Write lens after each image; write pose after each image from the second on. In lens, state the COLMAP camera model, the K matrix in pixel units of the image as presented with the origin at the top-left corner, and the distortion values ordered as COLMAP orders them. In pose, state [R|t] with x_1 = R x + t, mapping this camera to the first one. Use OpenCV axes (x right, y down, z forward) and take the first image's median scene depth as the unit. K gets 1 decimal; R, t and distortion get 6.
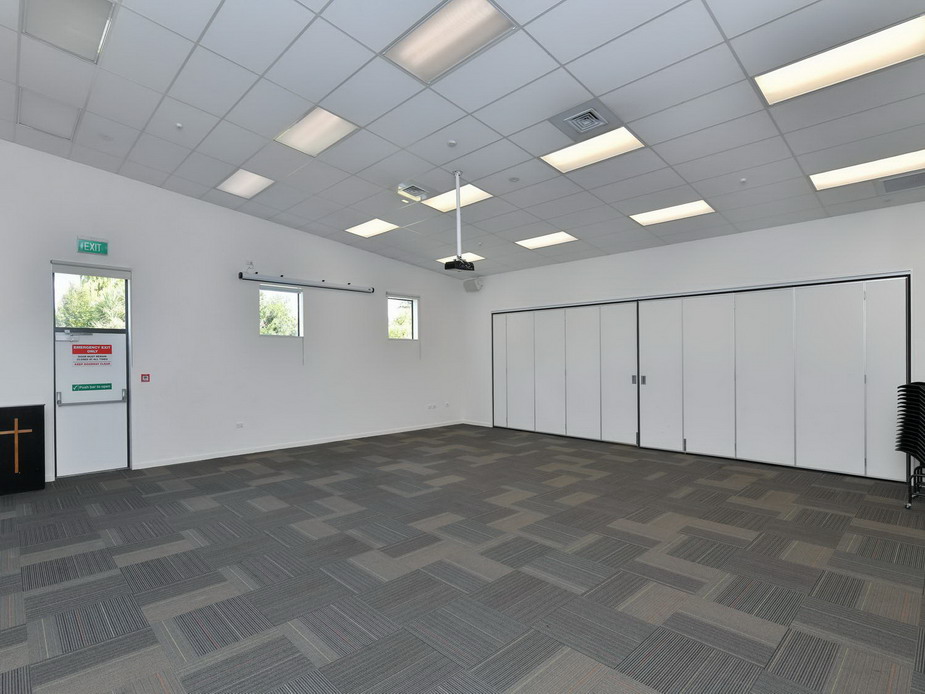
lens RADIAL K [[471.4, 0, 463.9], [0, 471.4, 351.2], [0, 0, 1]] dist [-0.000844, -0.000286]
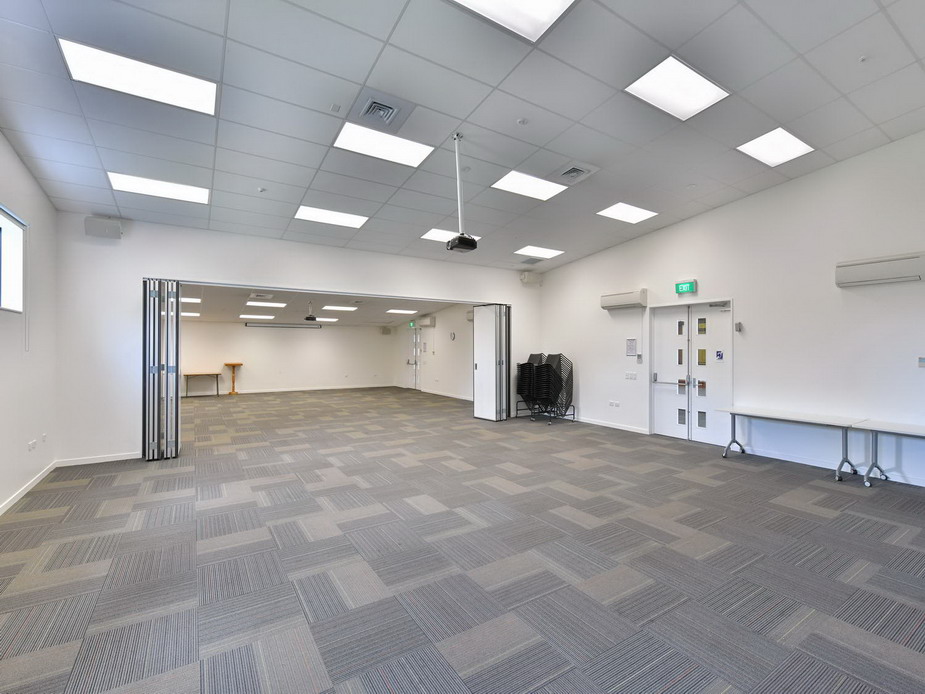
lens RADIAL K [[426.5, 0, 464.0], [0, 426.5, 343.3], [0, 0, 1]] dist [-0.001481, -0.000358]
pose [[0.200383, 0.014167, 0.979615, -1.084427], [-0.013080, 0.999845, -0.011784, 0.017721], [-0.979630, -0.010453, 0.200537, 1.177678]]
